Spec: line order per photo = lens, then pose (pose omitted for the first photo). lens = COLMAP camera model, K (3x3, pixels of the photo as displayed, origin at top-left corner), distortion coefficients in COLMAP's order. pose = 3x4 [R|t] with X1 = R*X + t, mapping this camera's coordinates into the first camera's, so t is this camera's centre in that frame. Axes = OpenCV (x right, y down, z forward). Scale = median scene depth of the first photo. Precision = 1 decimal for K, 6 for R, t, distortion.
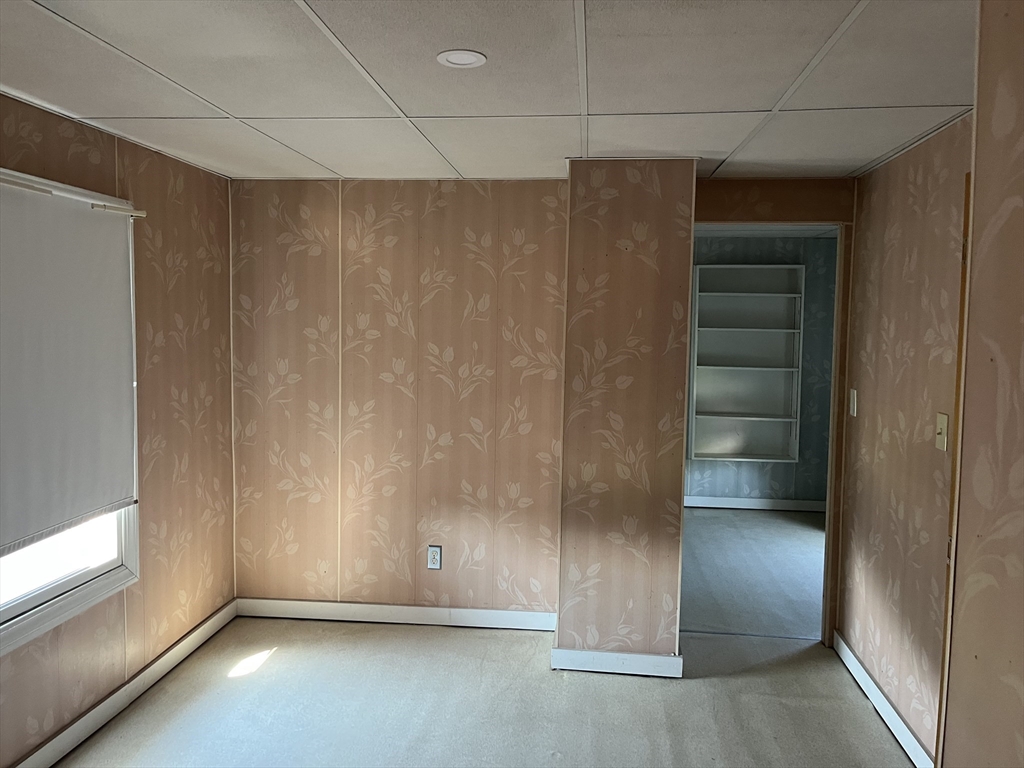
lens RADIAL K [[780.8, 0, 512.9], [0, 780.8, 380.3], [0, 0, 1]] dist [0.037594, -0.008413]
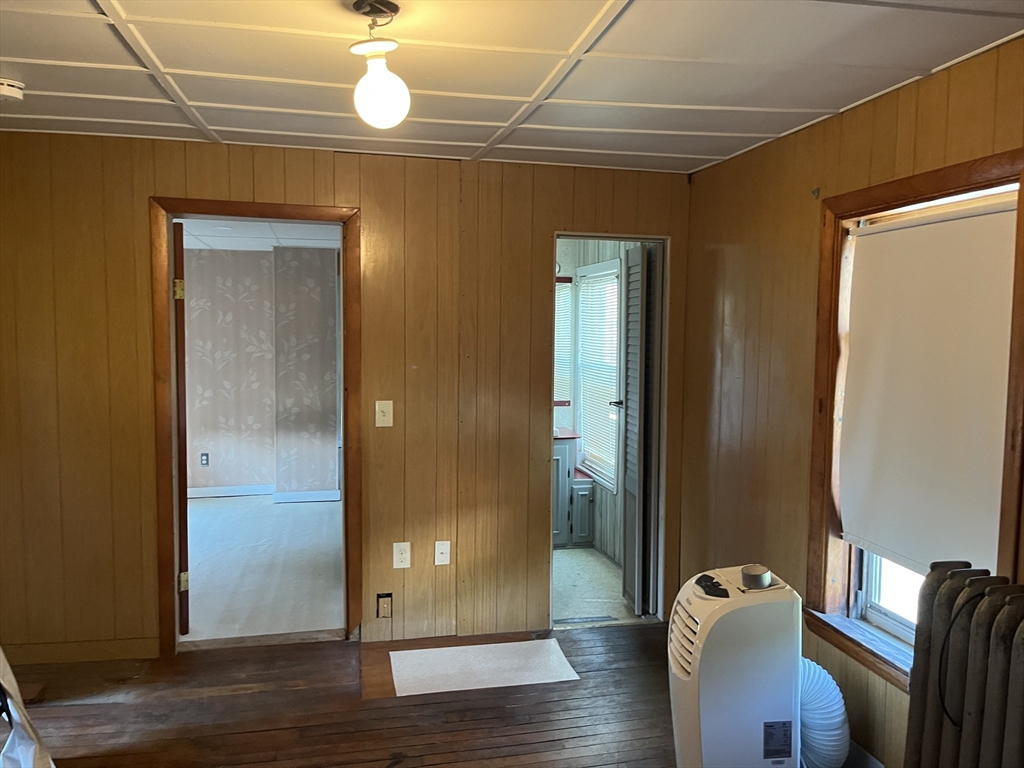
lens RADIAL K [[780.8, 0, 505.0], [0, 780.8, 388.7], [0, 0, 1]] dist [0.037594, -0.008413]
pose [[0.948605, -0.034640, 0.314562, -0.007766], [0.032347, 0.999398, 0.012507, 0.068369], [-0.314806, -0.001689, 0.949154, -0.972194]]
